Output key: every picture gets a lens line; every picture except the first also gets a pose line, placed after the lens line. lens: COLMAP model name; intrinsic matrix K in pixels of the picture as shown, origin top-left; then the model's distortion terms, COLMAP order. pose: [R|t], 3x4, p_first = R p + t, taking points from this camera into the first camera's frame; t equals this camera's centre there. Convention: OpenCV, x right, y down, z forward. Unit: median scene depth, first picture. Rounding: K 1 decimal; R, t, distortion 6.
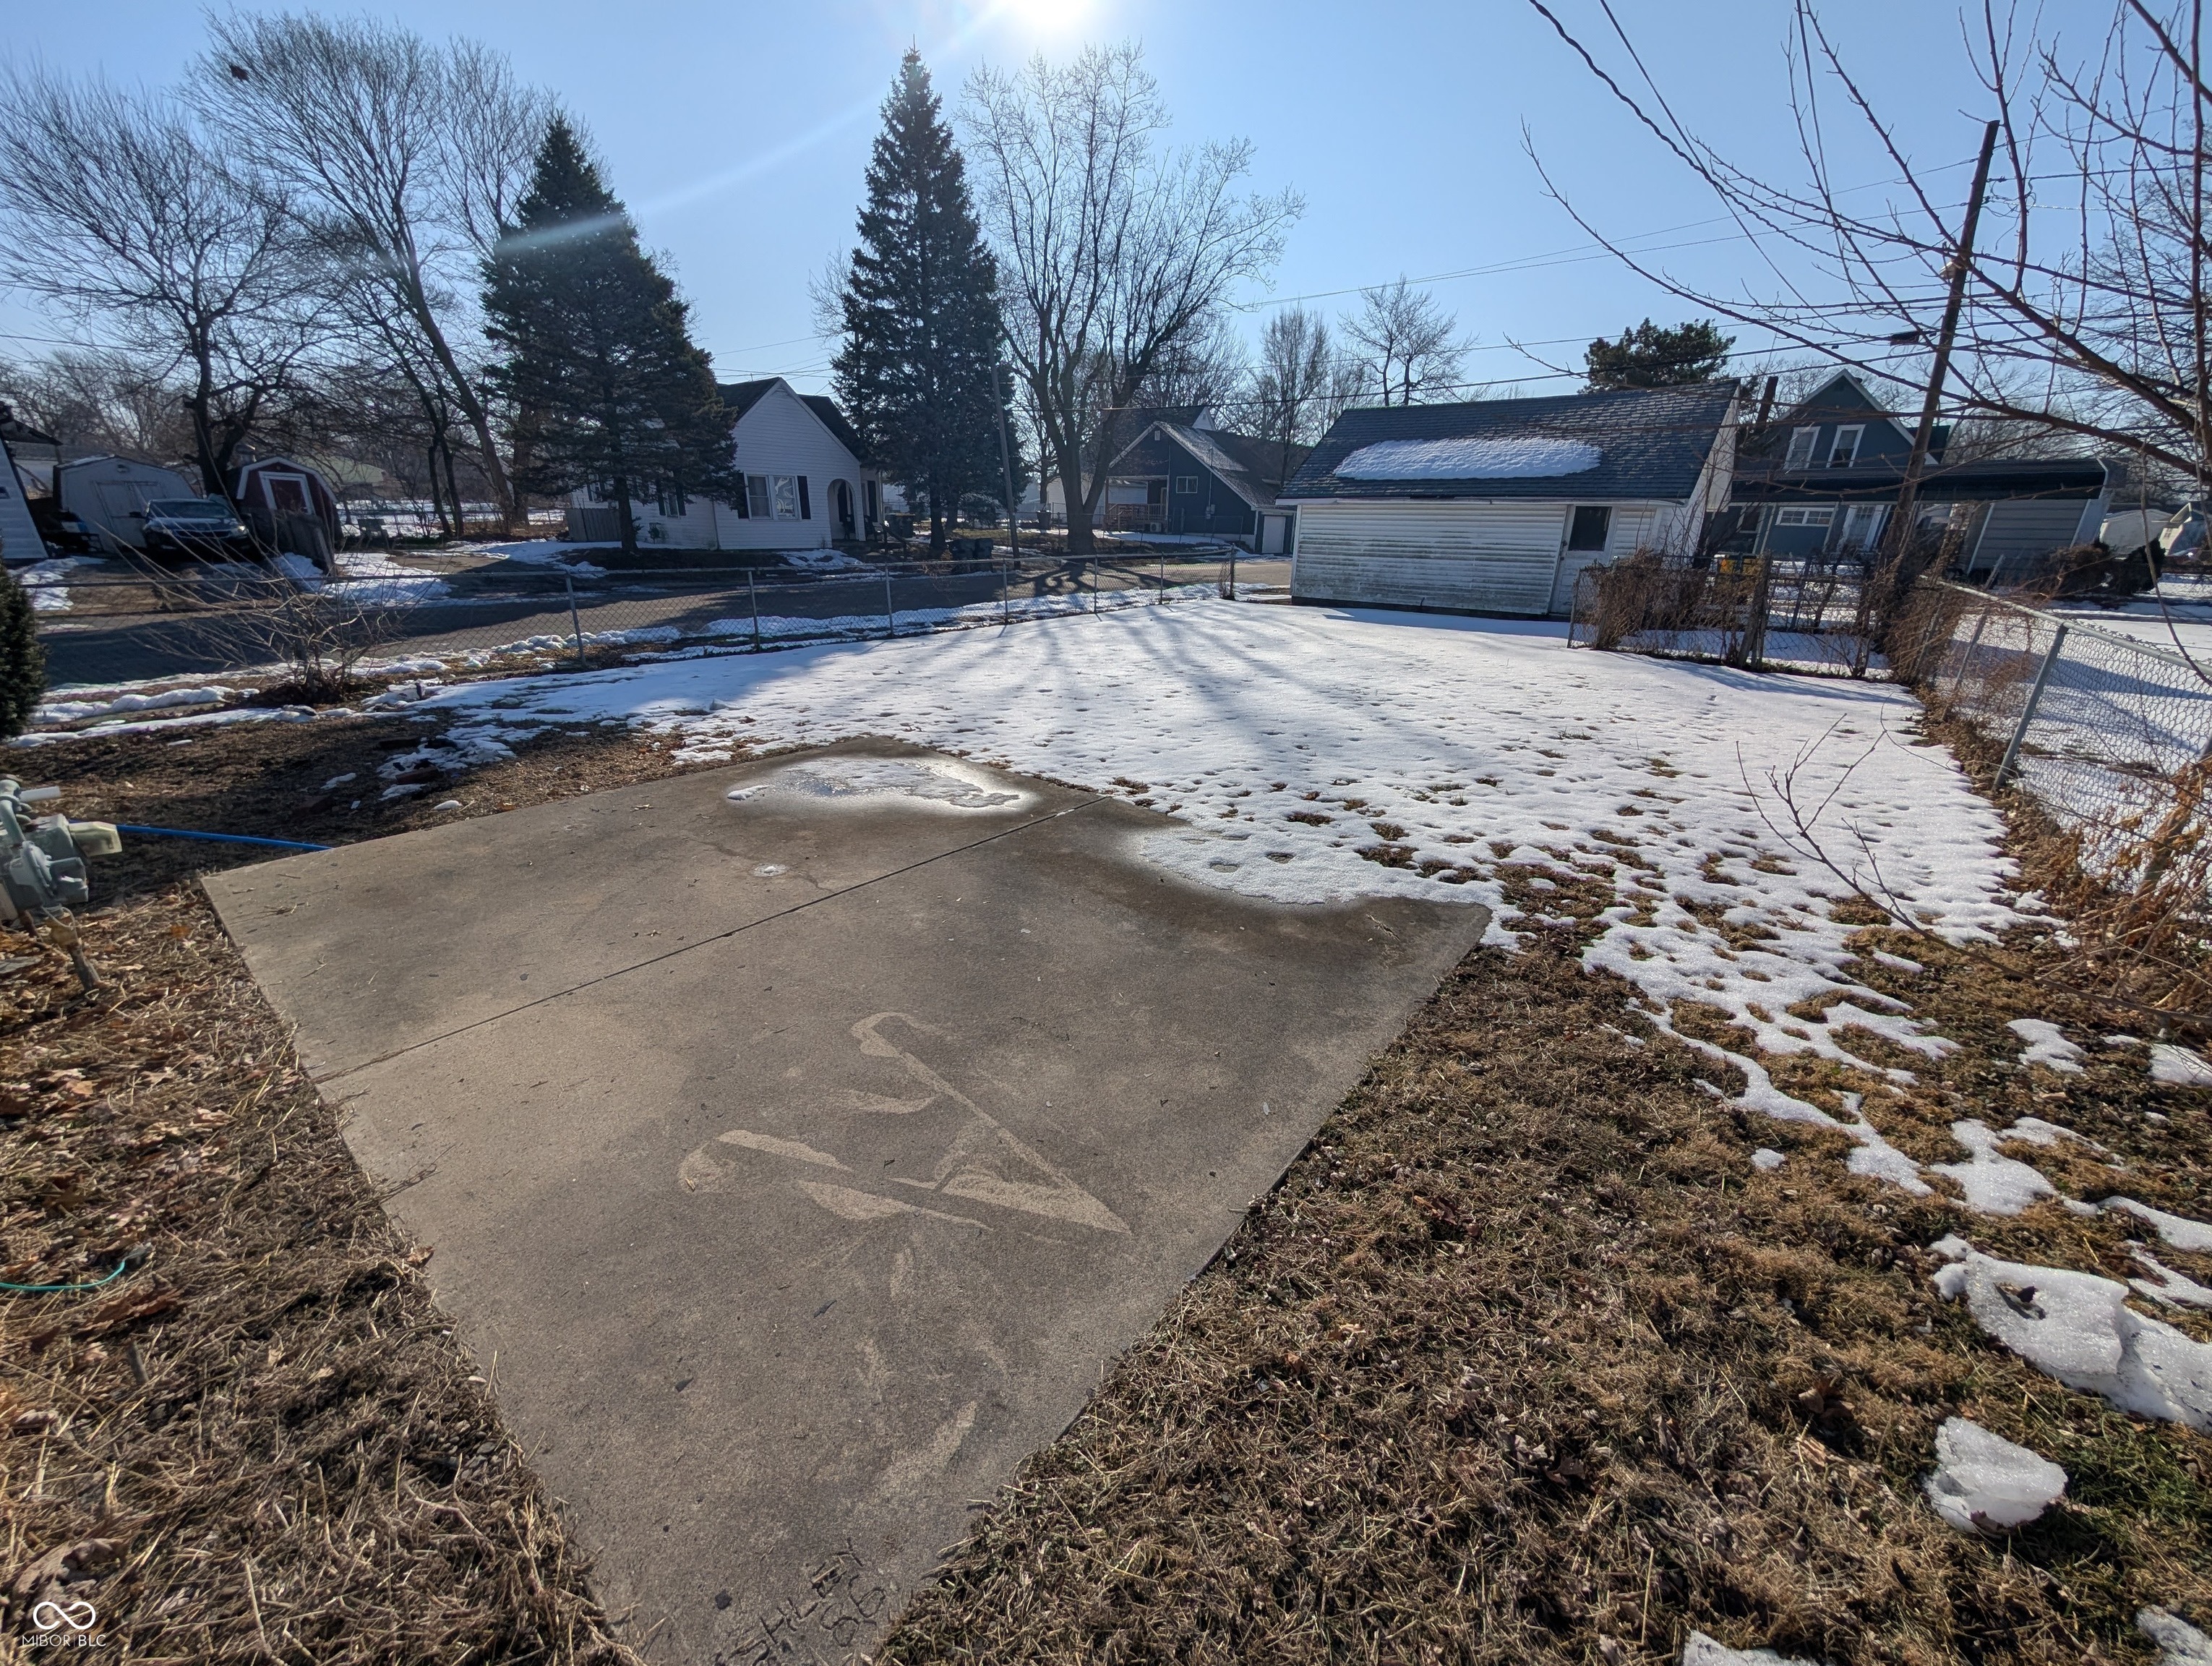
lens RADIAL K [[843.6, 0, 1096.7], [0, 843.6, 834.3], [0, 0, 1]] dist [0.000905, -0.000380]
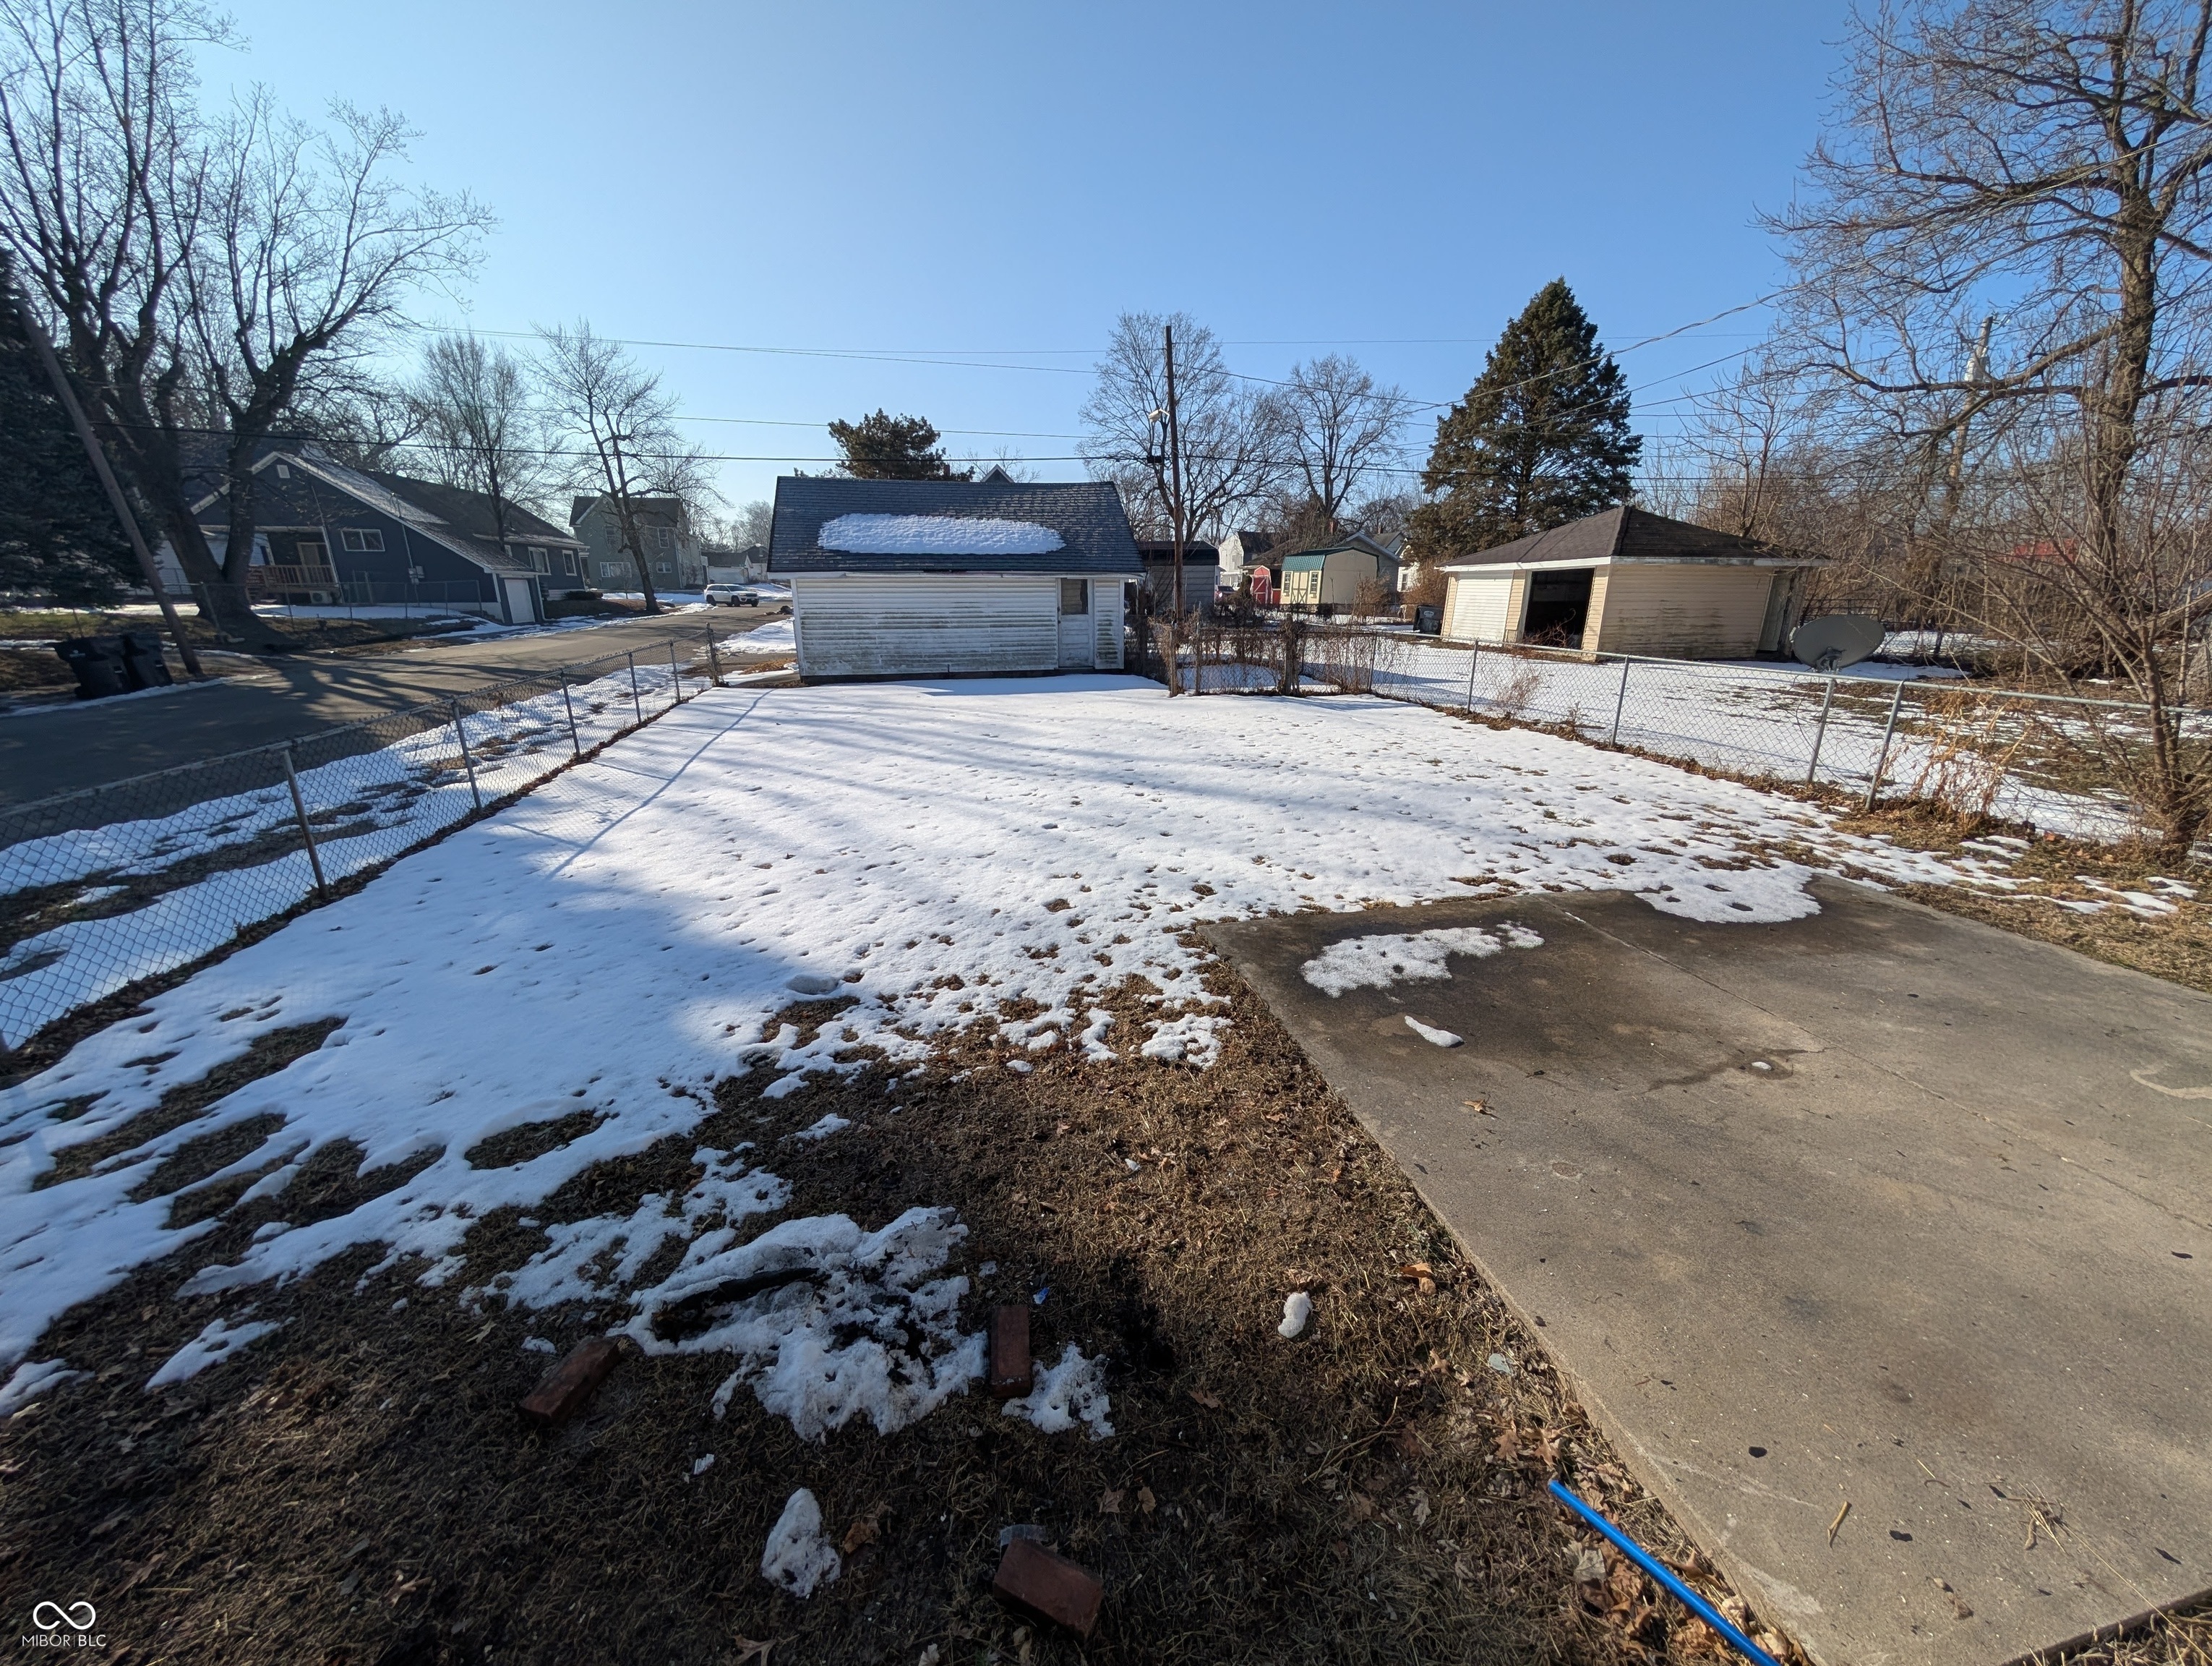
lens RADIAL K [[843.6, 0, 1108.4], [0, 843.6, 836.3], [0, 0, 1]] dist [0.000905, -0.000380]
pose [[0.611209, -0.248033, 0.751600, -1.106617], [0.287345, 0.954372, 0.081278, -0.357778], [-0.737466, 0.166291, 0.654592, 0.697745]]
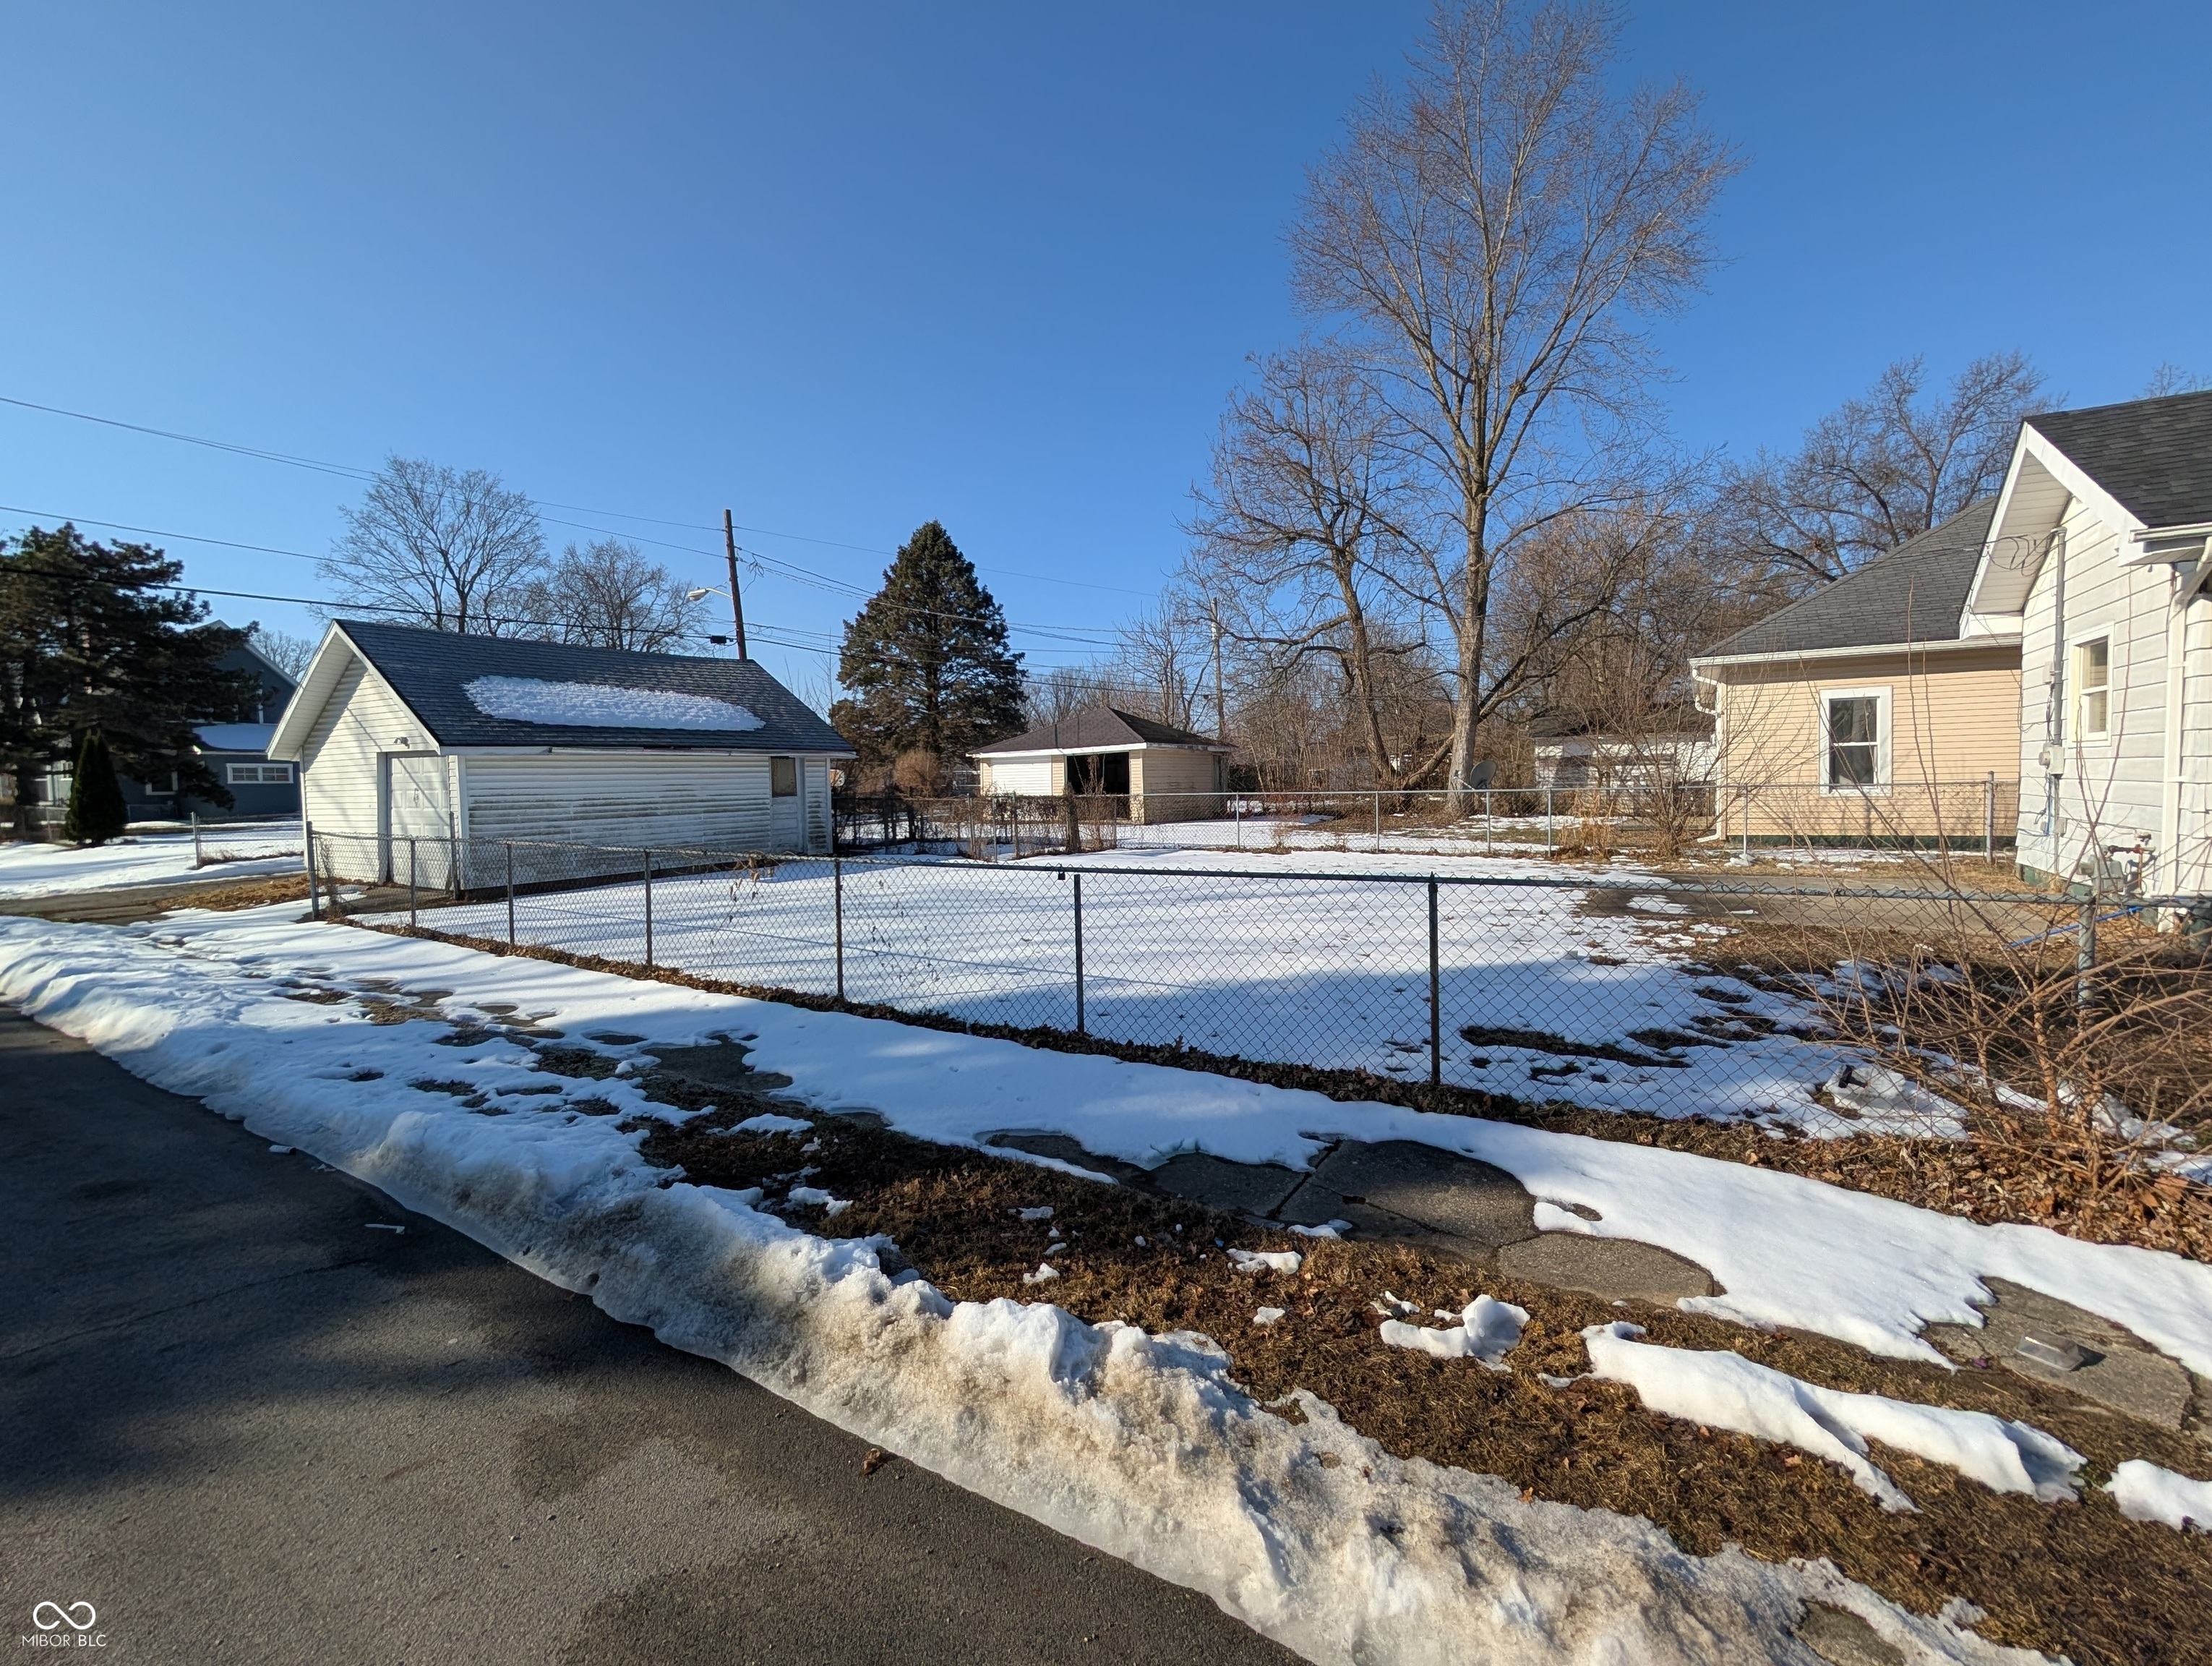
lens RADIAL K [[980.7, 0, 1112.7], [0, 980.7, 825.7], [0, 0, 1]] dist [-0.002348, -0.000211]
pose [[-0.139321, -0.065370, 0.988087, -2.109419], [0.363188, 0.924911, 0.112400, -0.871028], [-0.921240, 0.374521, -0.105118, 2.280276]]
